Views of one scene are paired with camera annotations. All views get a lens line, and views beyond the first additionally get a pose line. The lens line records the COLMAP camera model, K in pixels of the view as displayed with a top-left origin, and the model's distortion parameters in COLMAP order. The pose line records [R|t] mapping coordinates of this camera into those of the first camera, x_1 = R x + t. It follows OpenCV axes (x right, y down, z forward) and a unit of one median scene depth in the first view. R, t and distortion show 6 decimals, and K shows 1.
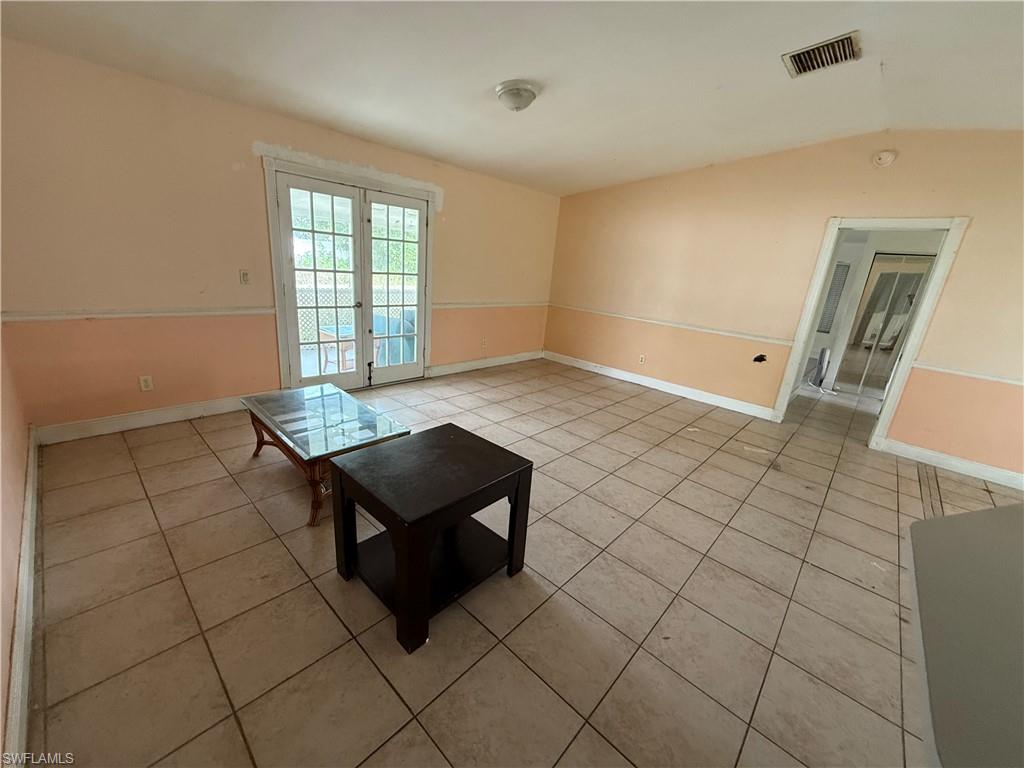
lens RADIAL K [[408.6, 0, 507.7], [0, 408.6, 386.3], [0, 0, 1]] dist [0.000989, -0.000026]
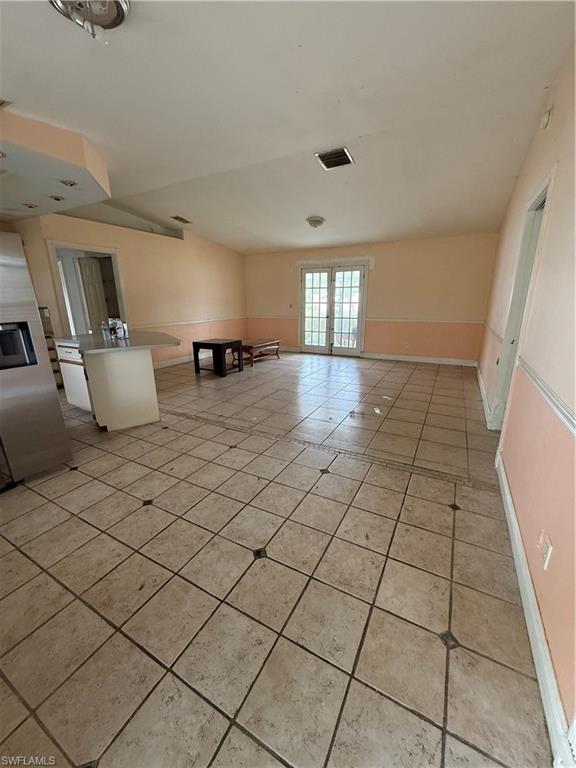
lens RADIAL K [[306.4, 0, 284.6], [0, 306.4, 384.7], [0, 0, 1]] dist [0.000989, -0.000026]
pose [[0.245826, 0.183254, -0.951834, 1.307281], [-0.252145, 0.960251, 0.119754, 0.024517], [0.935945, 0.210562, 0.282261, 0.360972]]
